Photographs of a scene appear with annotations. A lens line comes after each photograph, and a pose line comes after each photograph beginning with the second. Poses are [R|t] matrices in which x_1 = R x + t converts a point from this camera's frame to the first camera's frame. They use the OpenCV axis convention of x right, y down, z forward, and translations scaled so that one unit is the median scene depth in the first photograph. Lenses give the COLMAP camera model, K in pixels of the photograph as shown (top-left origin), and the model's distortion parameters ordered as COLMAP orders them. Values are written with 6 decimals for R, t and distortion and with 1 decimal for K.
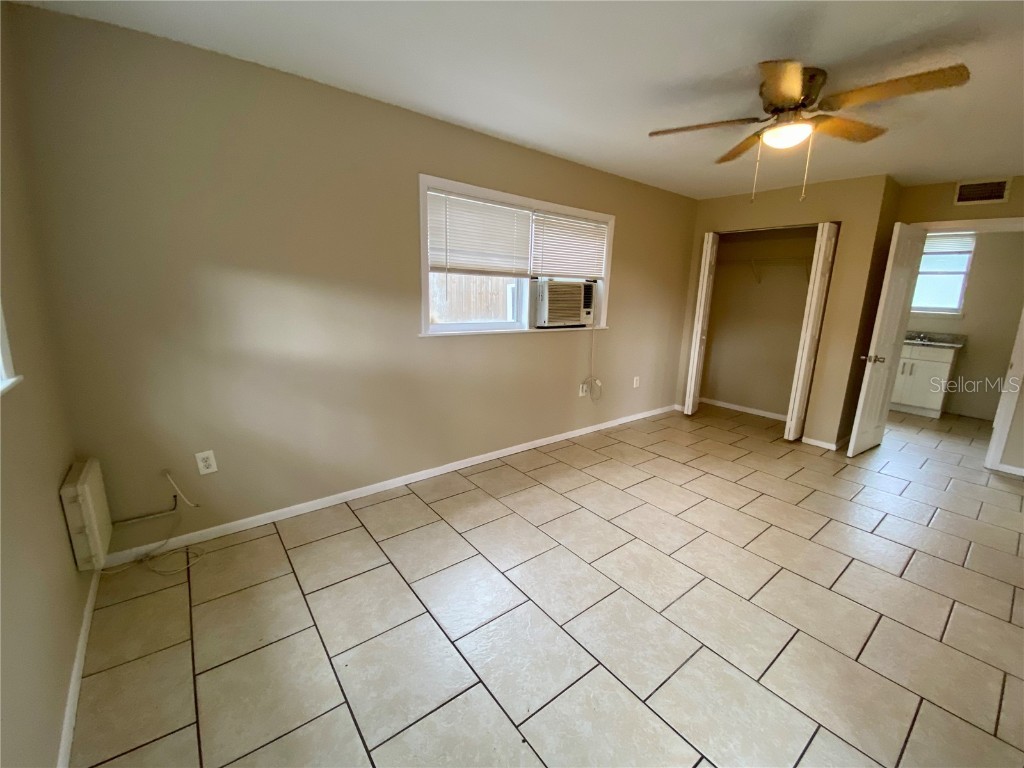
lens RADIAL K [[412.0, 0, 512.0], [0, 412.0, 384.0], [0, 0, 1]] dist [0.029793, -0.018030]
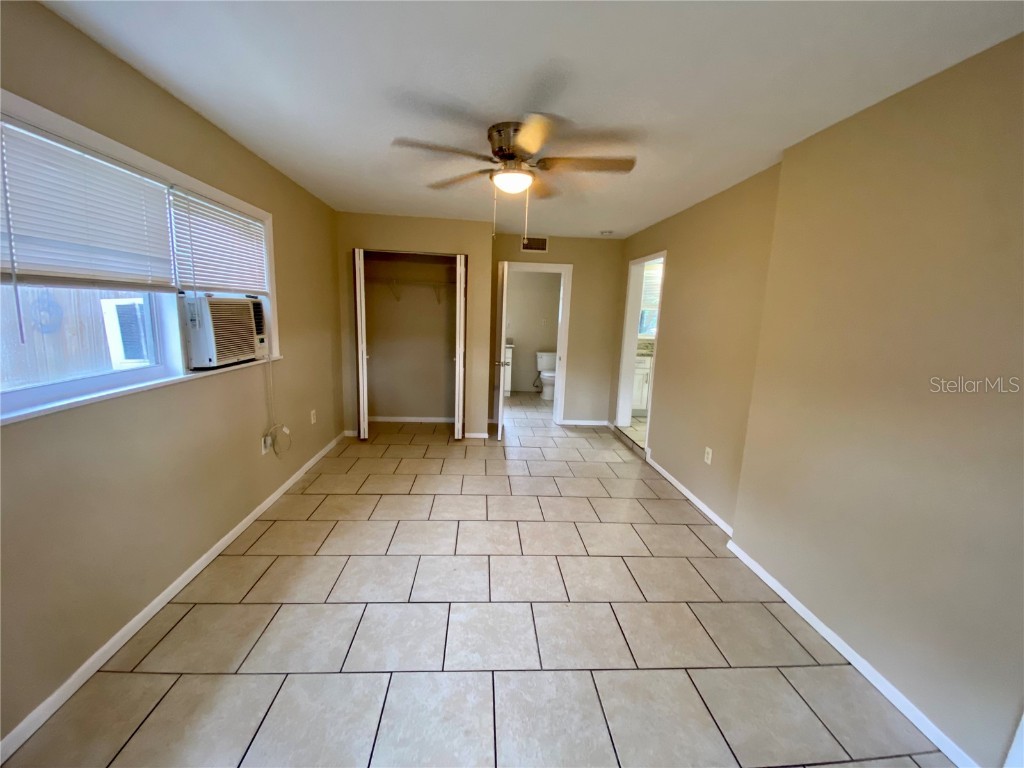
lens RADIAL K [[417.8, 0, 510.5], [0, 417.8, 377.1], [0, 0, 1]] dist [0.037593, -0.028776]
pose [[0.570353, -0.134932, 0.810241, -0.192326], [0.161563, 0.985574, 0.050402, -0.080606], [-0.805354, 0.102158, 0.583925, 0.233472]]
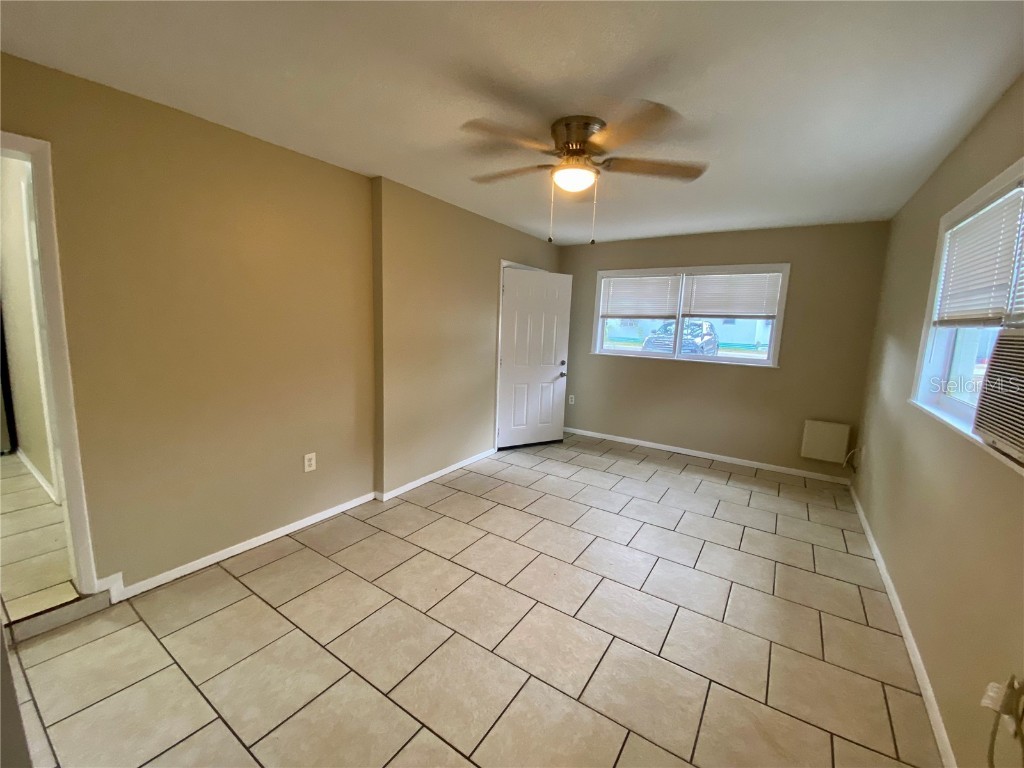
lens RADIAL K [[417.8, 0, 510.5], [0, 417.8, 377.1], [0, 0, 1]] dist [0.037593, -0.028776]
pose [[-0.948478, -0.024524, -0.315893, 0.672110], [-0.133989, 0.934510, 0.329754, -0.271341], [0.287119, 0.355090, -0.889648, 1.222208]]
